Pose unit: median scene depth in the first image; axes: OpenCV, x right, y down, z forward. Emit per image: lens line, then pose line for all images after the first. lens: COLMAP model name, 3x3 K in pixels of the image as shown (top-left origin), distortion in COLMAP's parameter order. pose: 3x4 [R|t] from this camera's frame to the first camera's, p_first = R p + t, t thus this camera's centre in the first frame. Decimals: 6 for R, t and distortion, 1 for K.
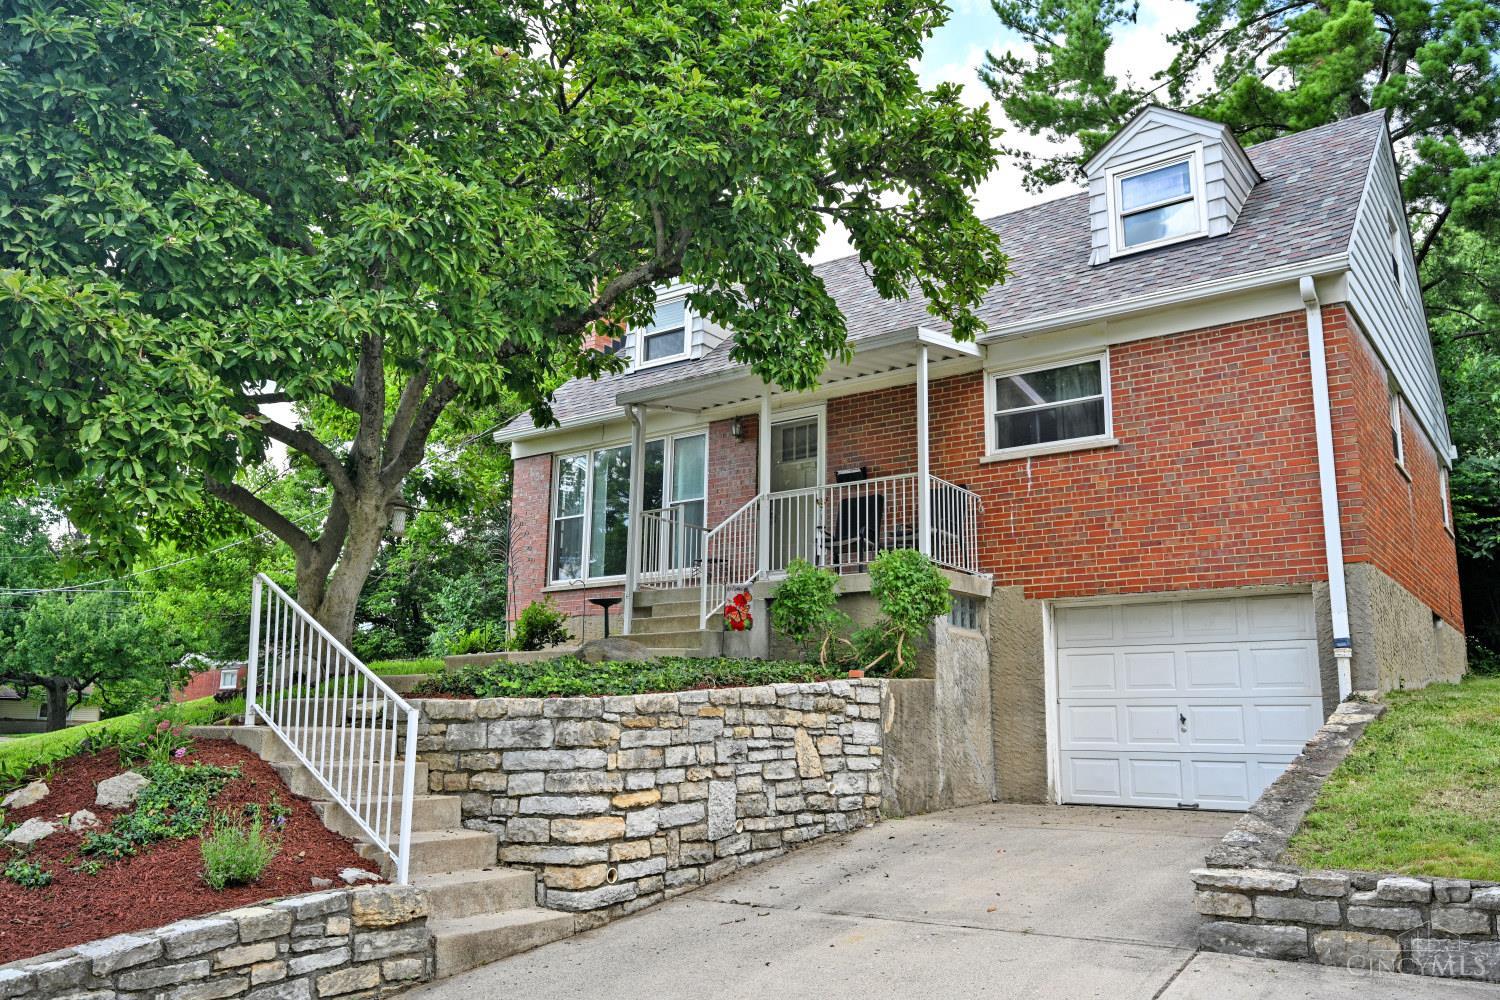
lens RADIAL K [[1158.8, 0, 743.0], [0, 1158.8, 509.9], [0, 0, 1]] dist [-0.012973, 0.011126]
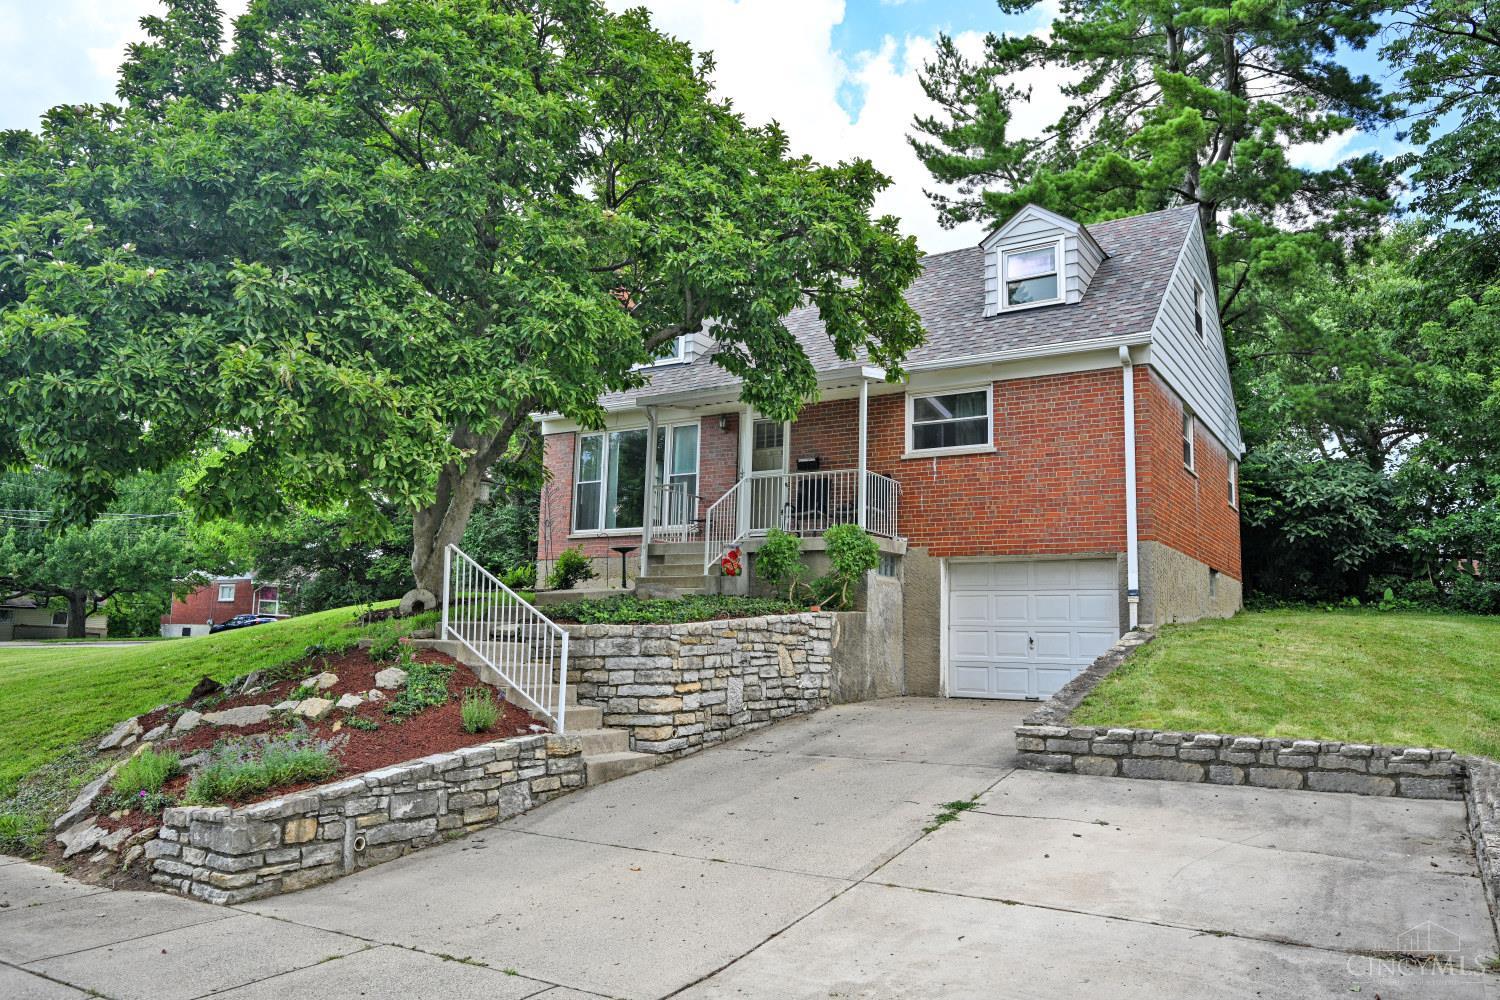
lens RADIAL K [[1061.4, 0, 753.3], [0, 1061.4, 498.1], [0, 0, 1]] dist [-0.002053, -0.004371]
pose [[0.997139, 0.020979, 0.072618, -0.084323], [-0.024769, 0.998356, 0.051690, -0.068989], [-0.071414, -0.053341, 0.996019, -0.347327]]
